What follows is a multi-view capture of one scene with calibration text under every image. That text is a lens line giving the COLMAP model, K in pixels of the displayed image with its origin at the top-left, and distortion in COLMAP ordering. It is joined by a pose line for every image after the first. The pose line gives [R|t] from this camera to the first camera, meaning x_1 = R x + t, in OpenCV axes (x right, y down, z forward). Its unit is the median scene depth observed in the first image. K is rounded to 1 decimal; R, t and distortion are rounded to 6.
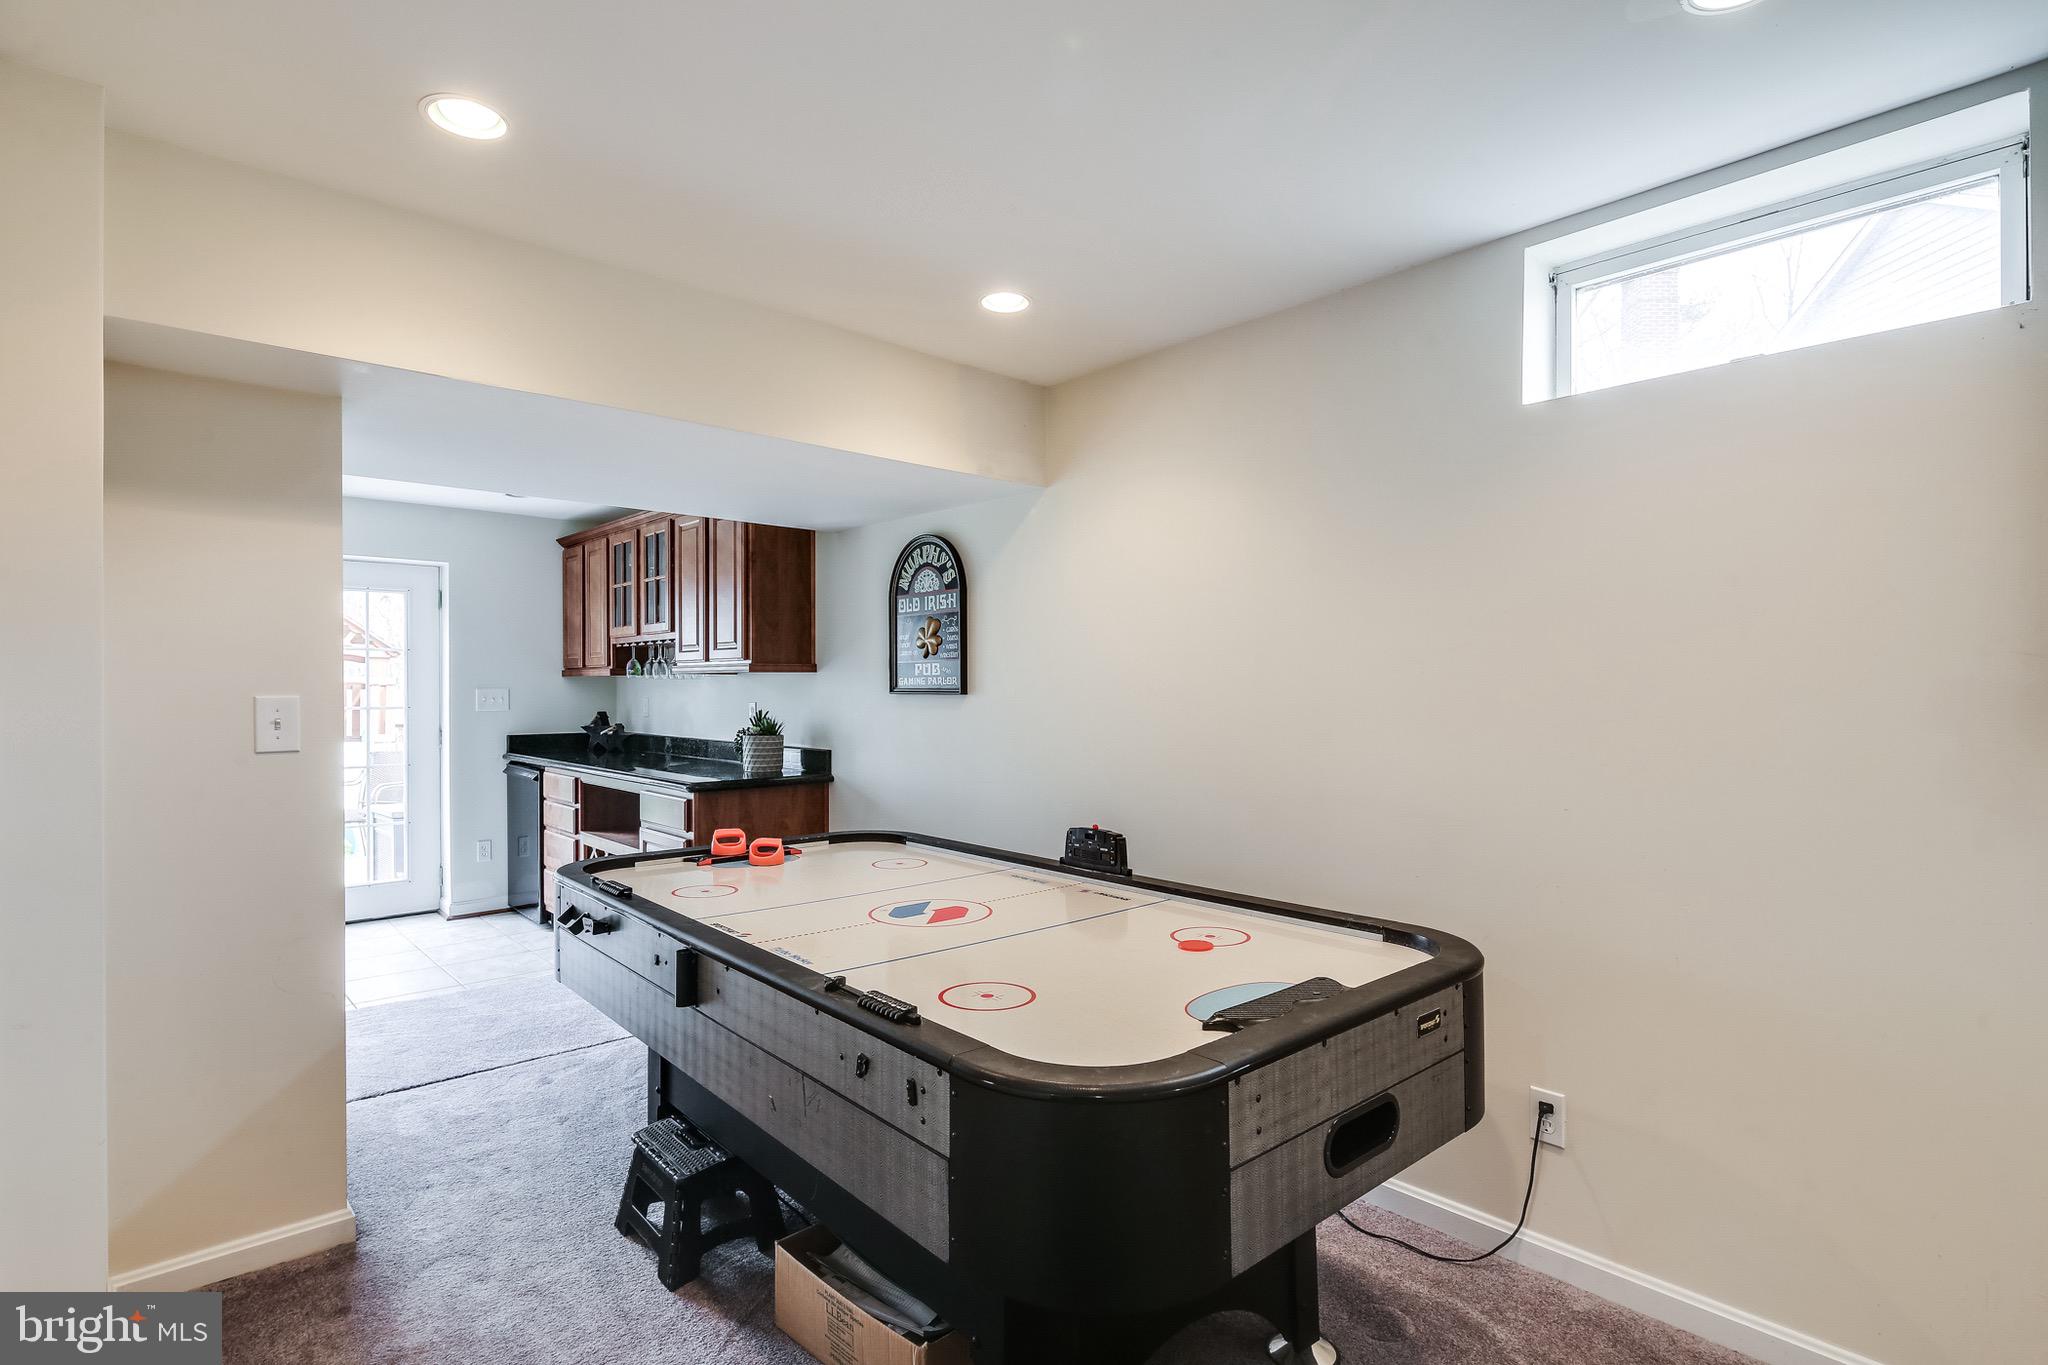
lens RADIAL K [[1013.3, 0, 1021.6], [0, 1013.3, 691.1], [0, 0, 1]] dist [0.000531, -0.000835]
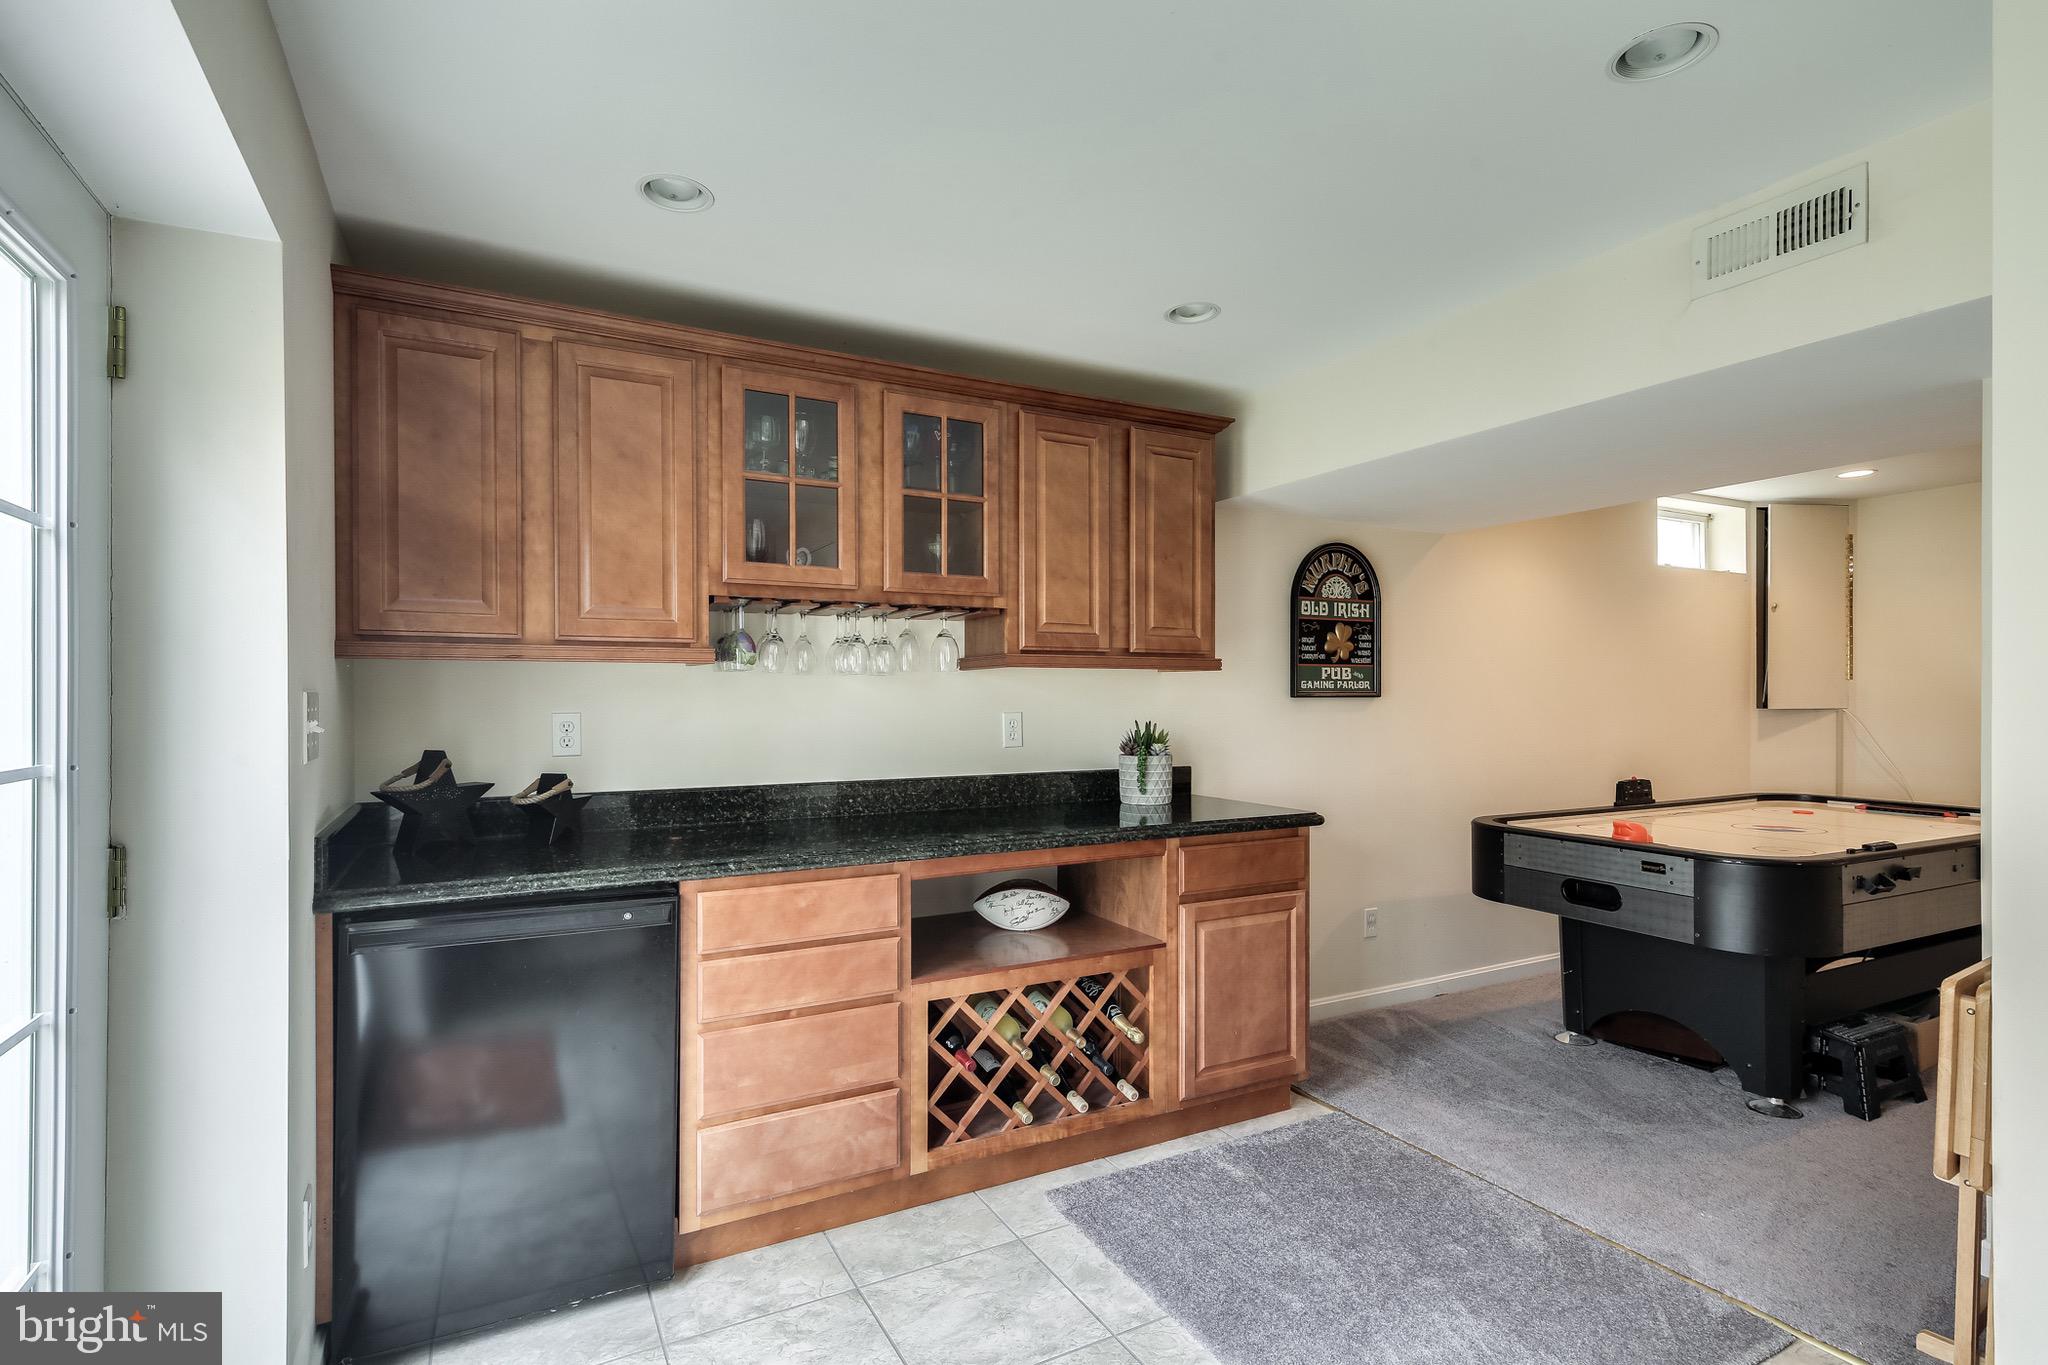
lens RADIAL K [[1013.3, 0, 1019.2], [0, 1013.3, 686.3], [0, 0, 1]] dist [0.000531, -0.000835]
pose [[0.251172, -0.003538, 0.967936, -1.184796], [-0.000028, 0.999993, 0.003662, -0.011979], [-0.967942, -0.000947, 0.251171, 1.060786]]
